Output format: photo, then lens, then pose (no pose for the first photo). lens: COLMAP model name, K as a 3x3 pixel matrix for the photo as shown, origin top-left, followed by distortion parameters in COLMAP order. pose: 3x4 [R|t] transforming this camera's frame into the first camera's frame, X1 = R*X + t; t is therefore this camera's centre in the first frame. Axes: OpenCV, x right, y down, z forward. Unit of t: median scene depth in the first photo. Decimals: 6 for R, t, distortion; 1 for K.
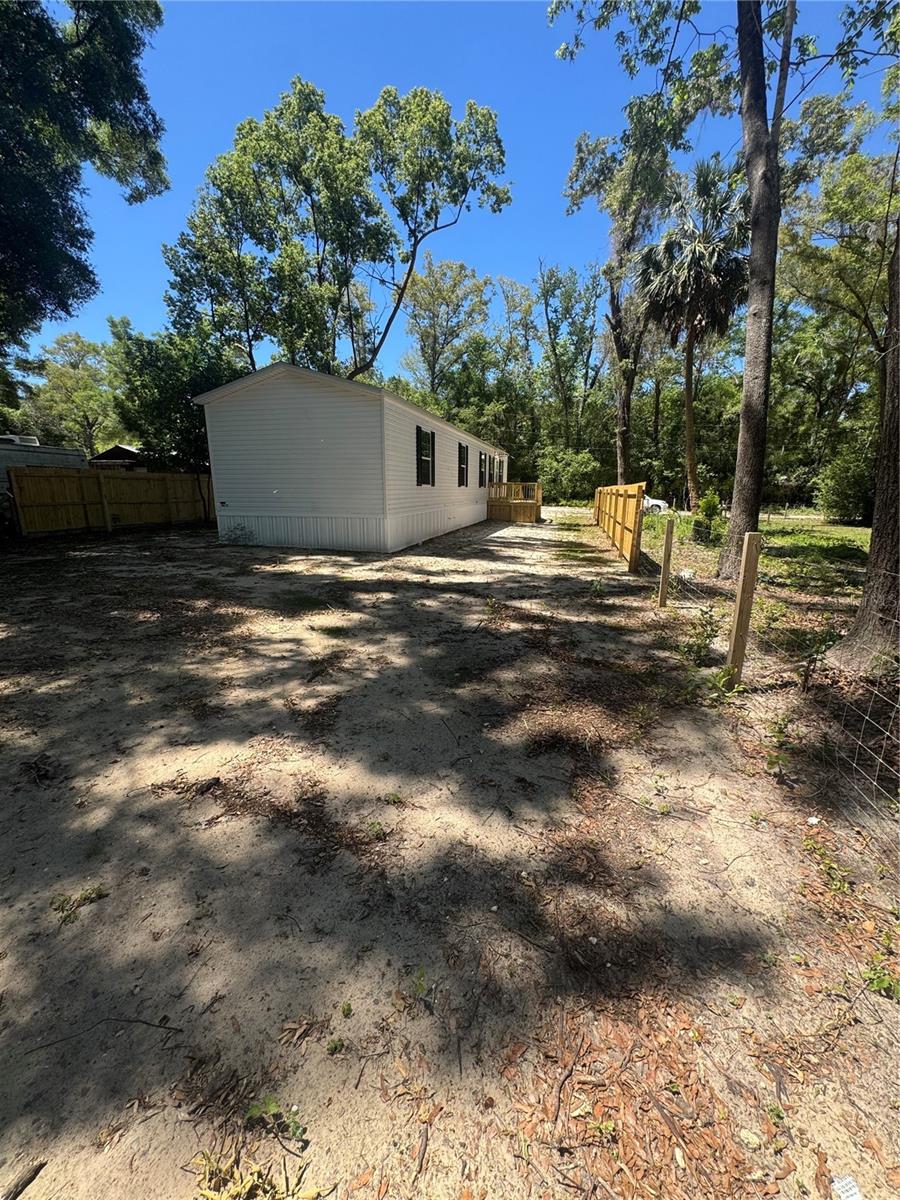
lens RADIAL K [[480.0, 0, 447.1], [0, 480.0, 603.0], [0, 0, 1]] dist [-0.003929, 0.000500]
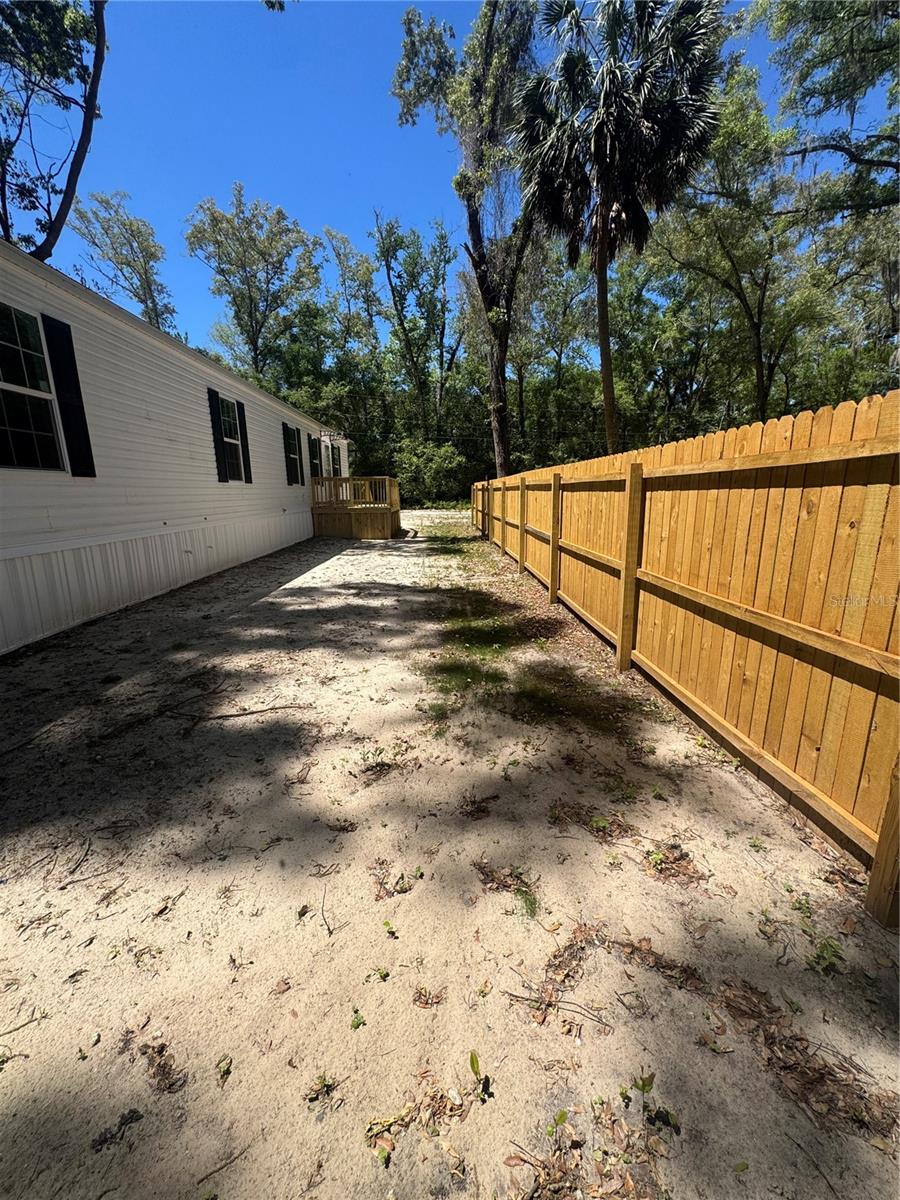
lens RADIAL K [[480.0, 0, 449.2], [0, 480.0, 601.4], [0, 0, 1]] dist [-0.003929, 0.000500]
pose [[0.961047, -0.085222, 0.262917, 0.040675], [0.087574, 0.996154, 0.002783, -0.038617], [-0.262143, 0.020350, 0.964814, 0.178737]]
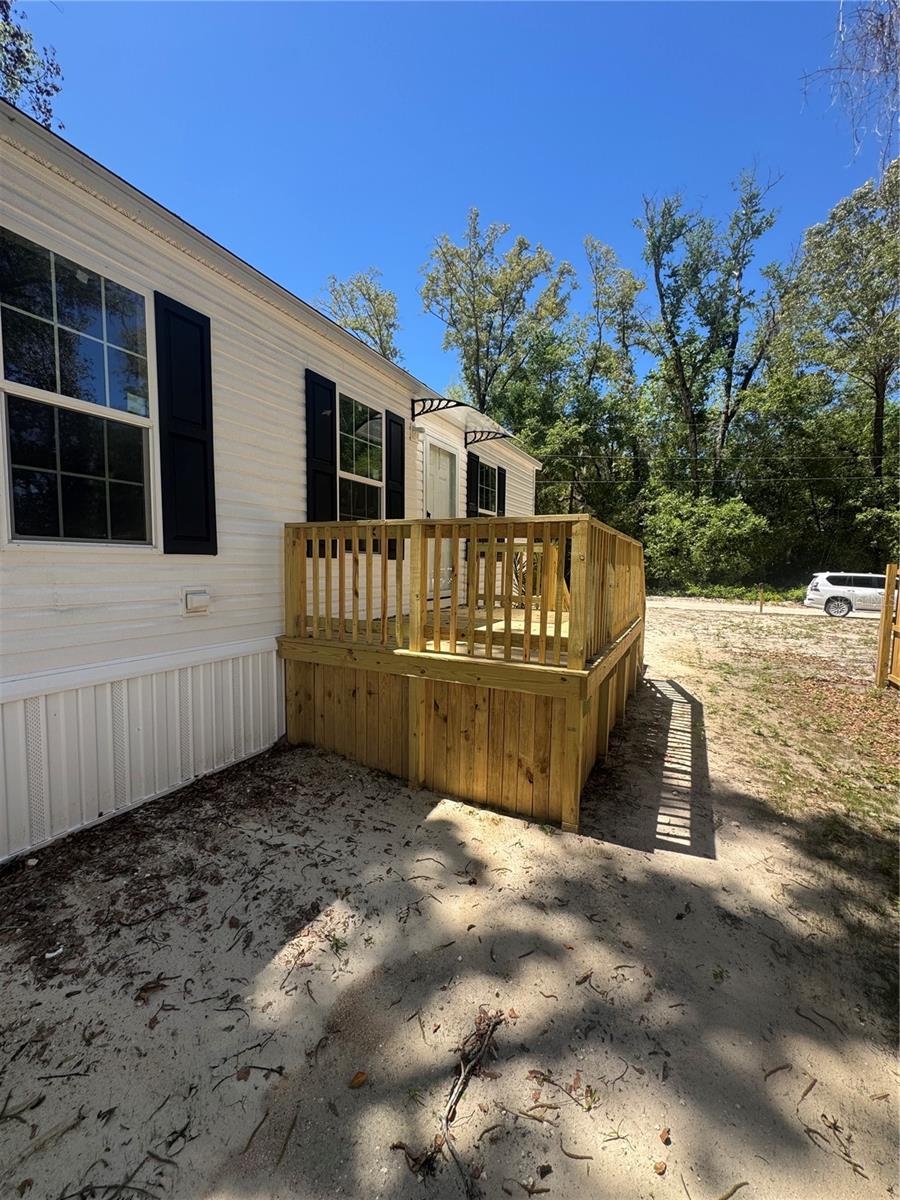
lens RADIAL K [[480.0, 0, 443.1], [0, 480.0, 604.1], [0, 0, 1]] dist [-0.003929, 0.000500]
pose [[0.974931, 0.020130, -0.221596, 0.085501], [-0.053675, 0.987766, -0.146417, -0.099097], [0.215937, 0.154641, 0.964084, 0.419073]]
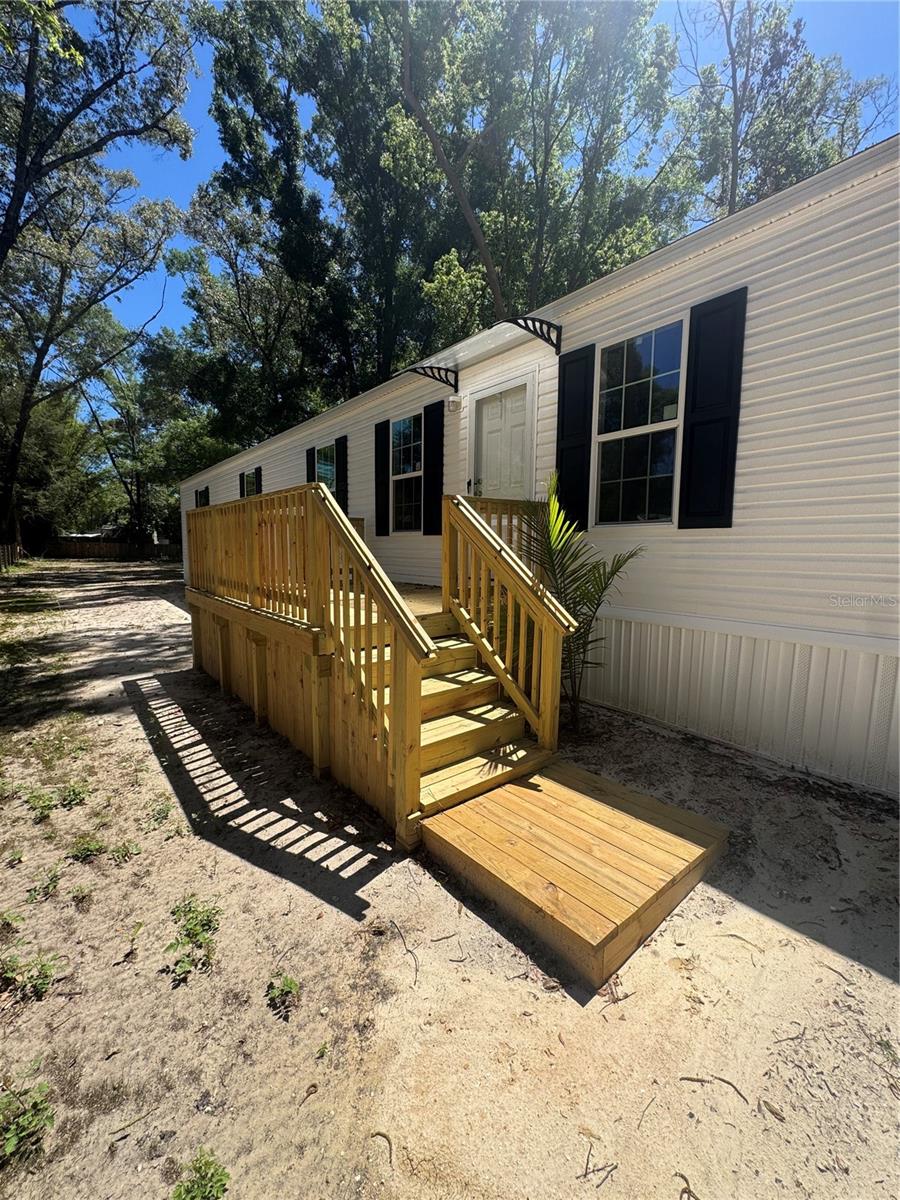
lens RADIAL K [[480.0, 0, 455.0], [0, 480.0, 600.7], [0, 0, 1]] dist [-0.003929, 0.000500]
pose [[-0.581881, 0.074142, -0.809888, 0.208780], [-0.207261, 0.949435, 0.235828, -0.178241], [0.786421, 0.305082, -0.537091, 0.772873]]
